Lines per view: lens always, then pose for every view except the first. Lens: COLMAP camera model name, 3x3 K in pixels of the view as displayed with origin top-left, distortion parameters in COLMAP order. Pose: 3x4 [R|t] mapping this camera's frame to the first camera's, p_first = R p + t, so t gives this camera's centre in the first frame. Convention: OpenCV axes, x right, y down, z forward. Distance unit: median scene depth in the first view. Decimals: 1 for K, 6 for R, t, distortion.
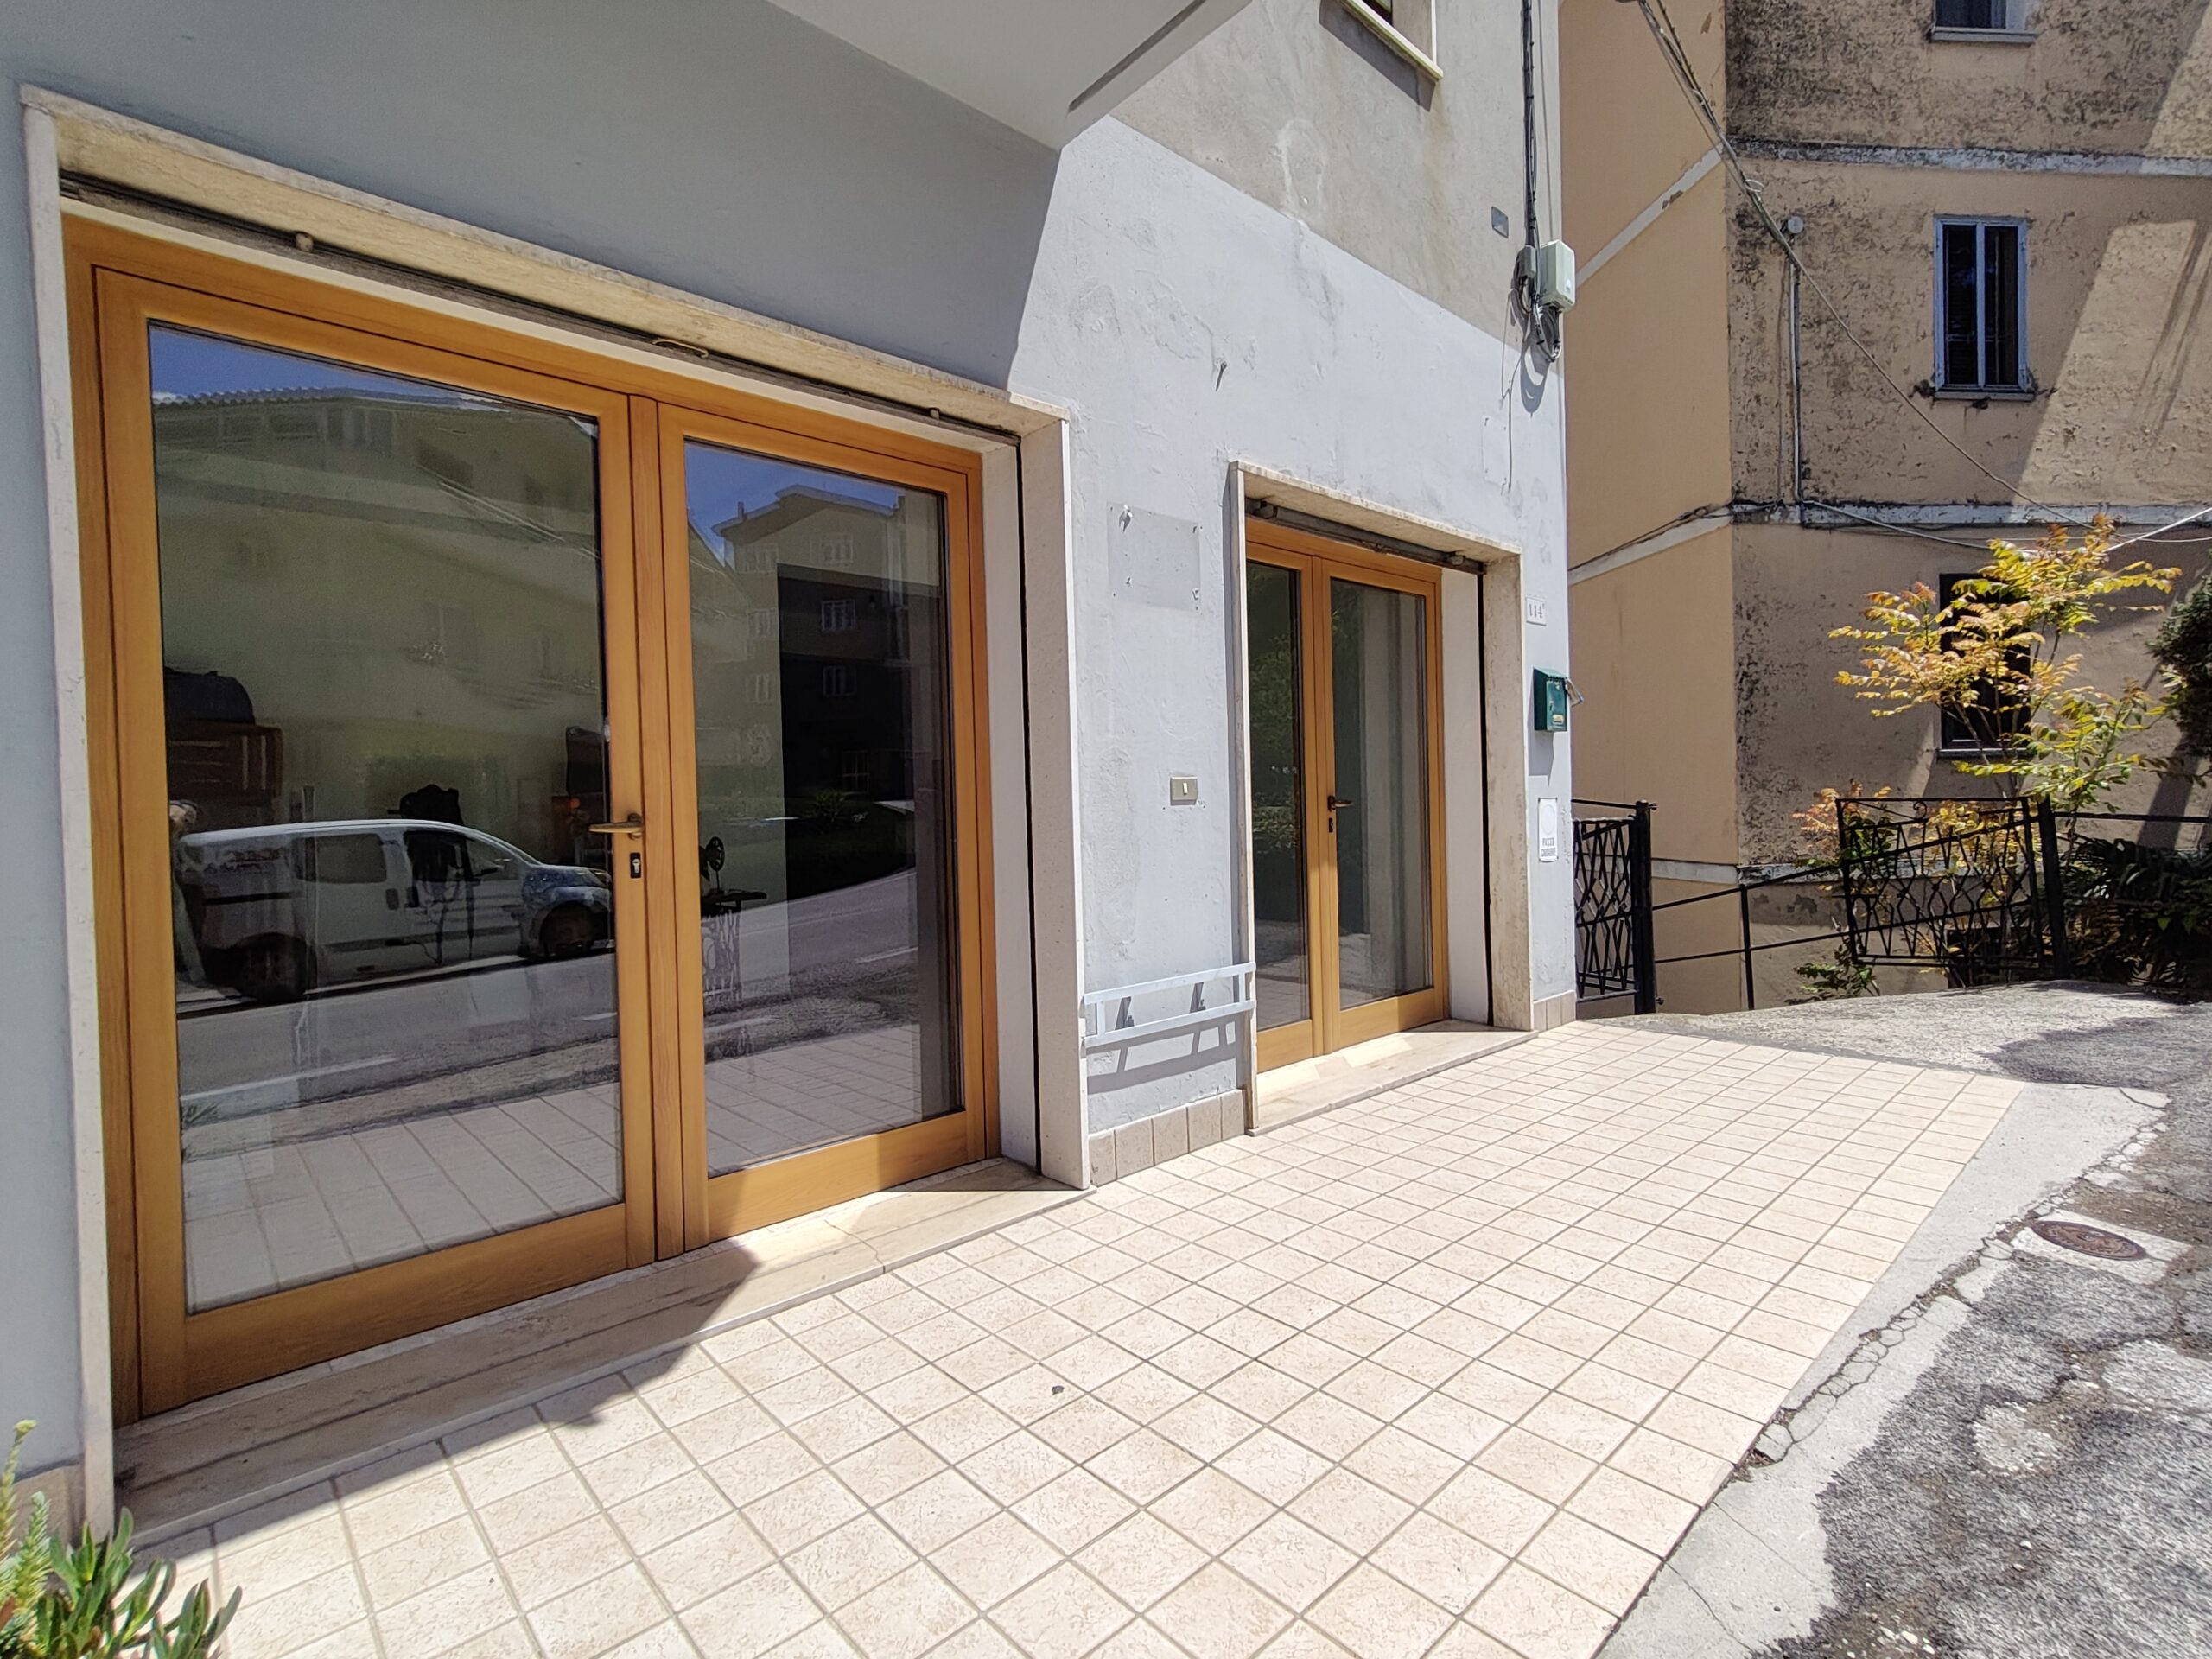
lens RADIAL K [[1048.0, 0, 1116.1], [0, 1048.0, 831.5], [0, 0, 1]] dist [0.005467, 0.001918]
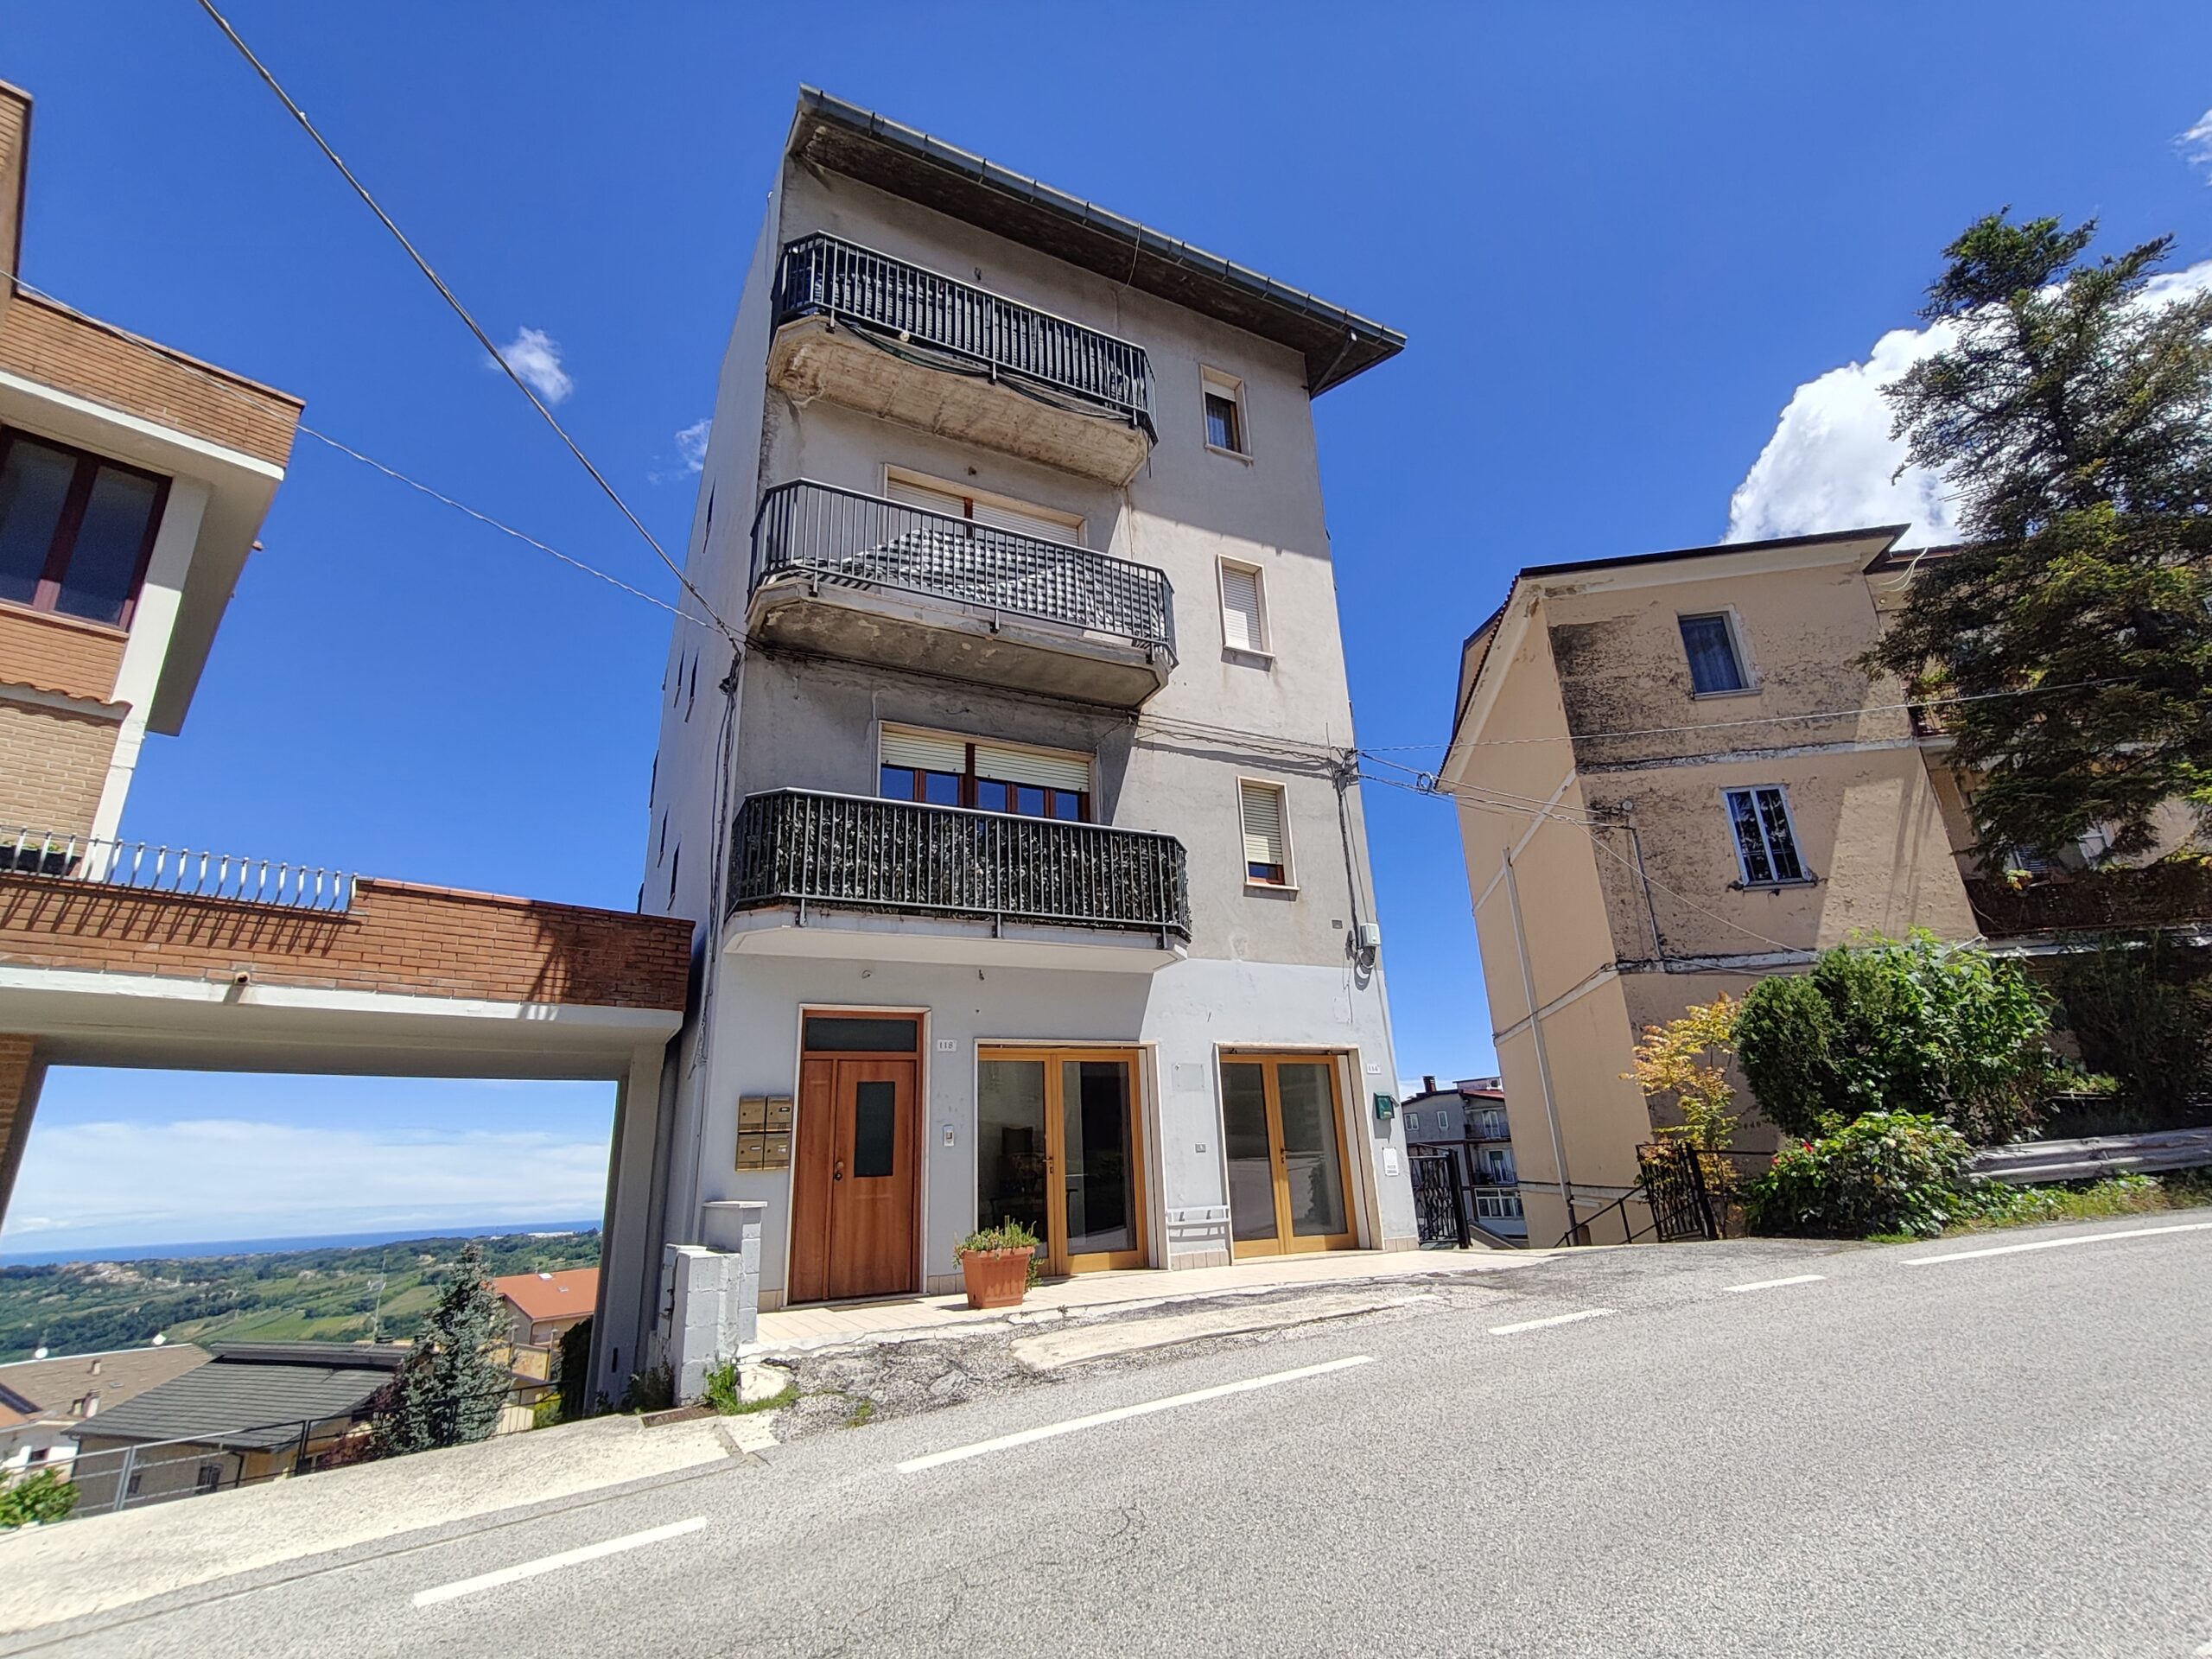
lens RADIAL K [[1042.6, 0, 1106.0], [0, 1042.6, 829.5], [0, 0, 1]] dist [0.010239, 0.000087]
pose [[0.961830, -0.099543, -0.254902, 0.673583], [0.009694, 0.943302, -0.331795, 0.095860], [0.273478, 0.316659, 0.908260, -2.237398]]
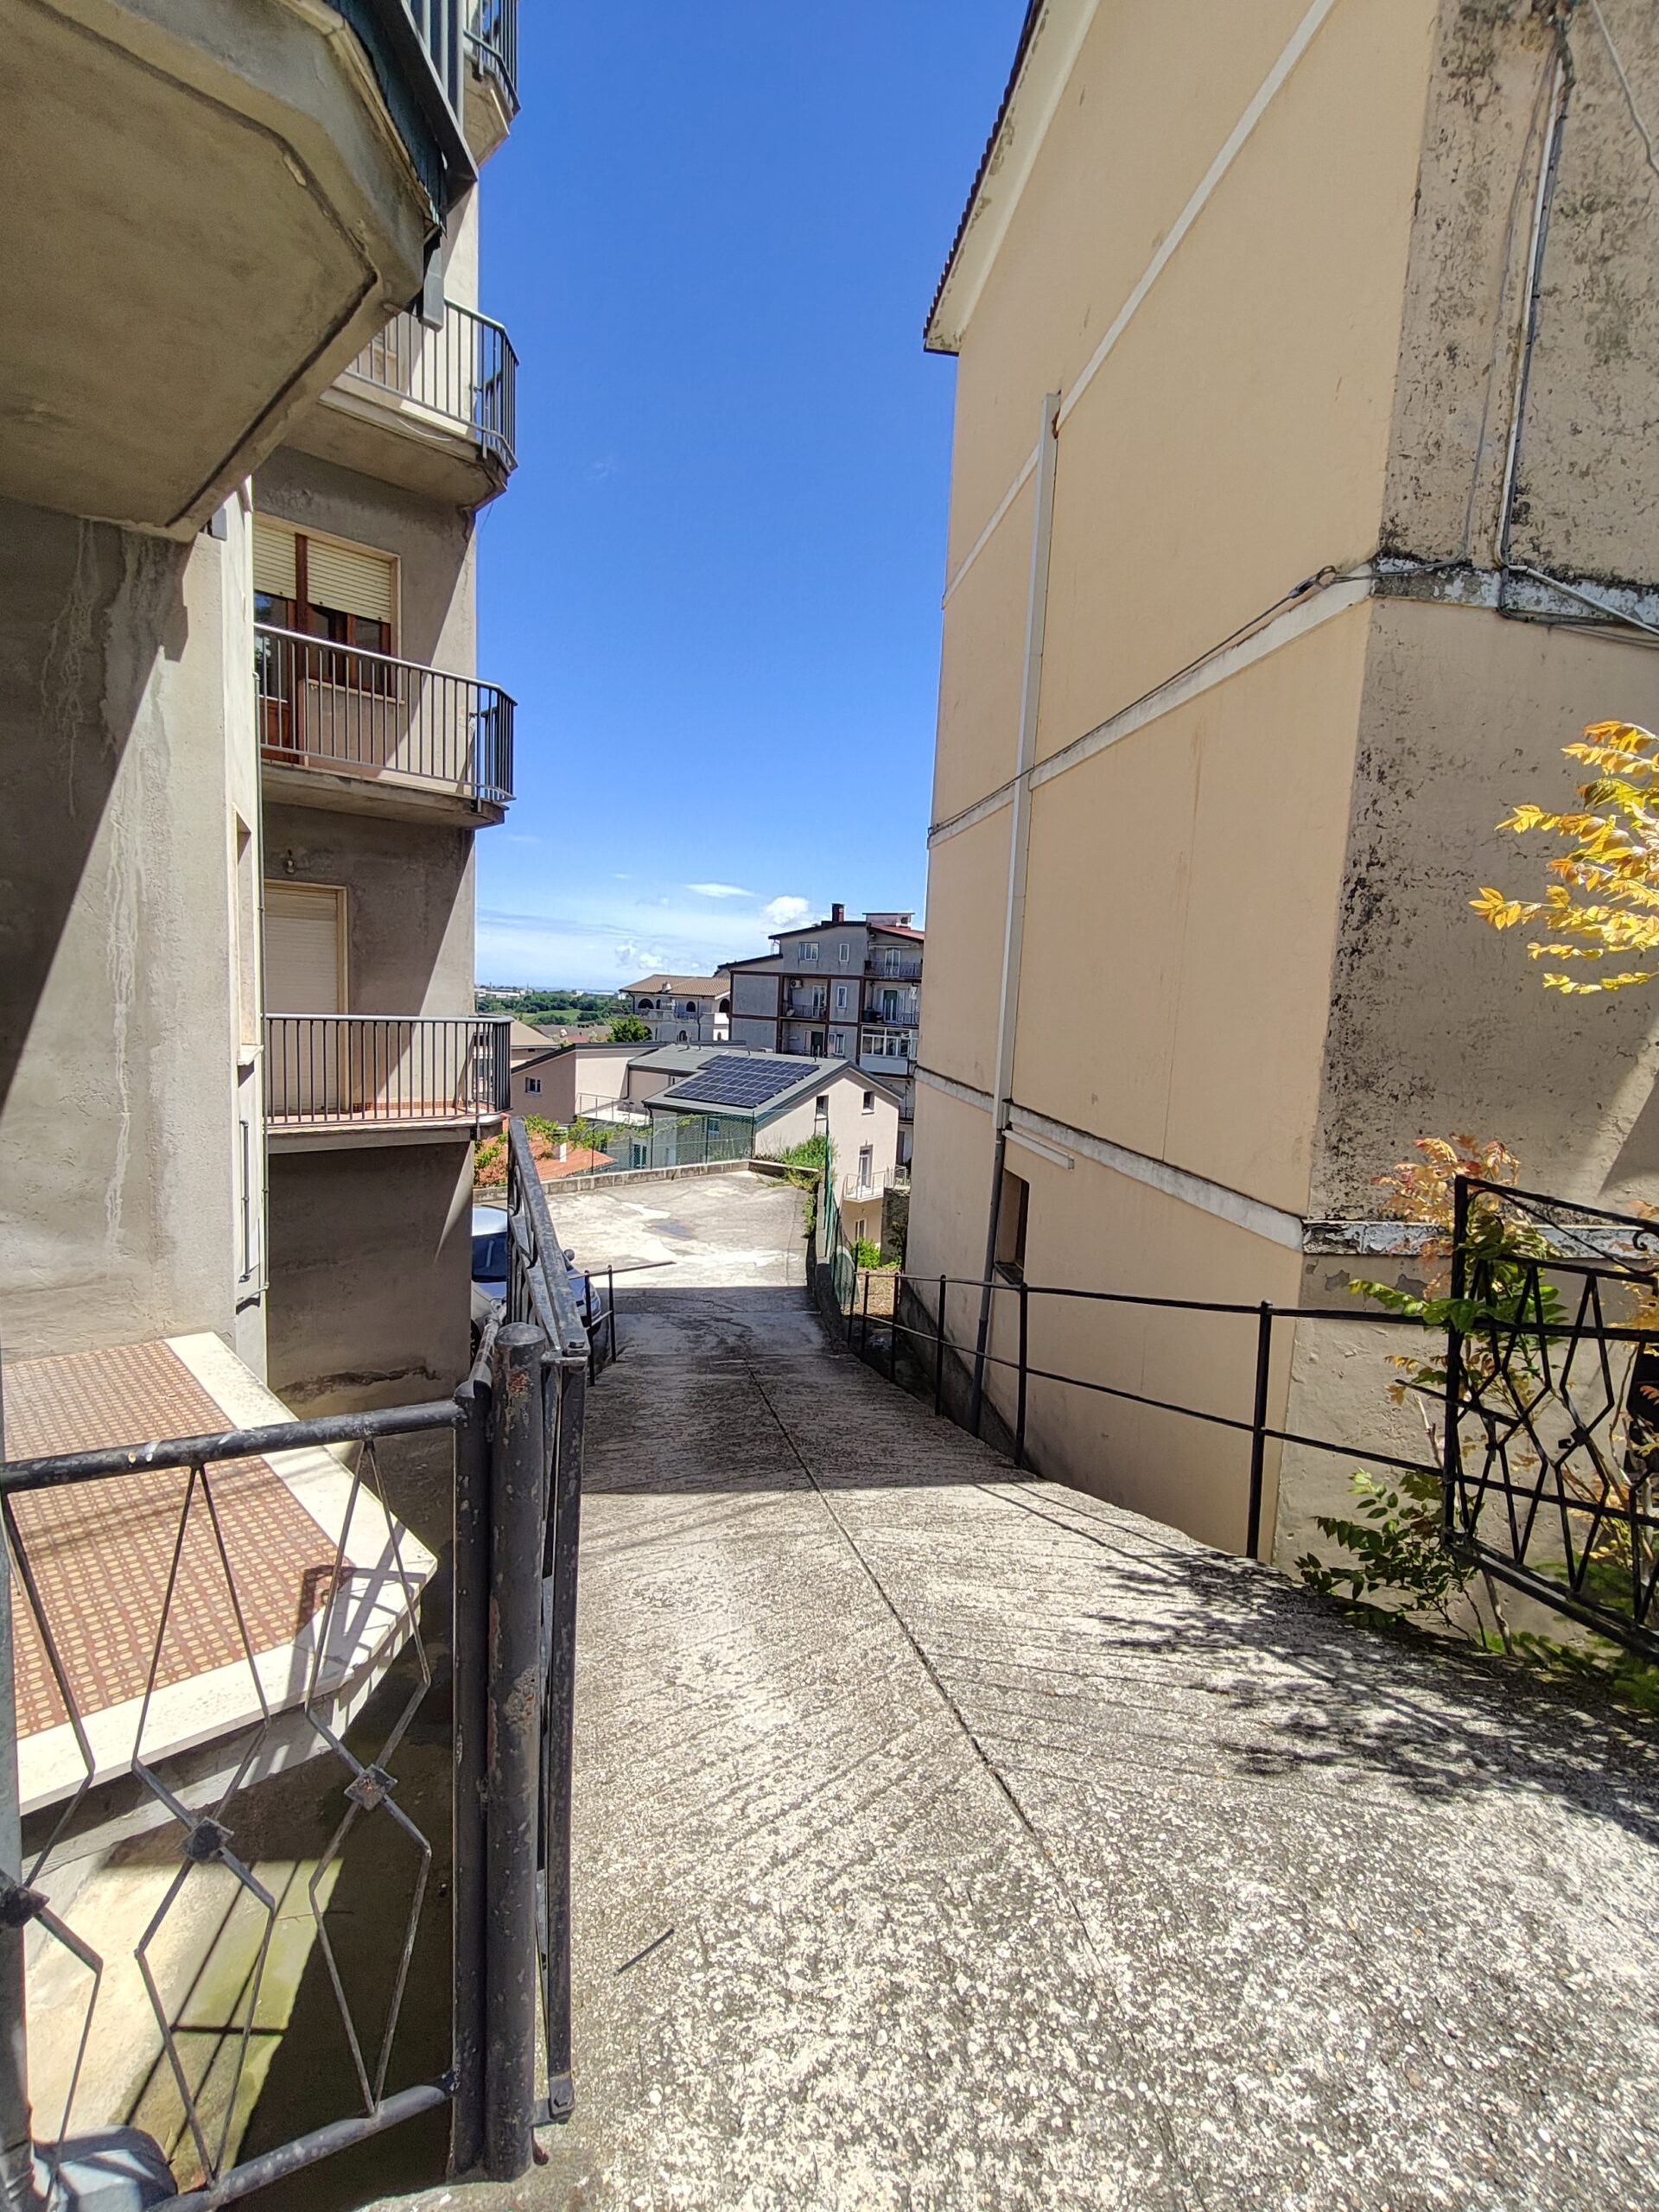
lens RADIAL K [[1046.4, 0, 830.2], [0, 1046.4, 1130.3], [0, 0, 1]] dist [-0.020494, 0.012746]
pose [[0.996815, 0.077207, 0.019952, 0.877657], [-0.078941, 0.990803, 0.109897, -0.160525], [-0.011283, -0.111122, 0.993743, 1.219918]]
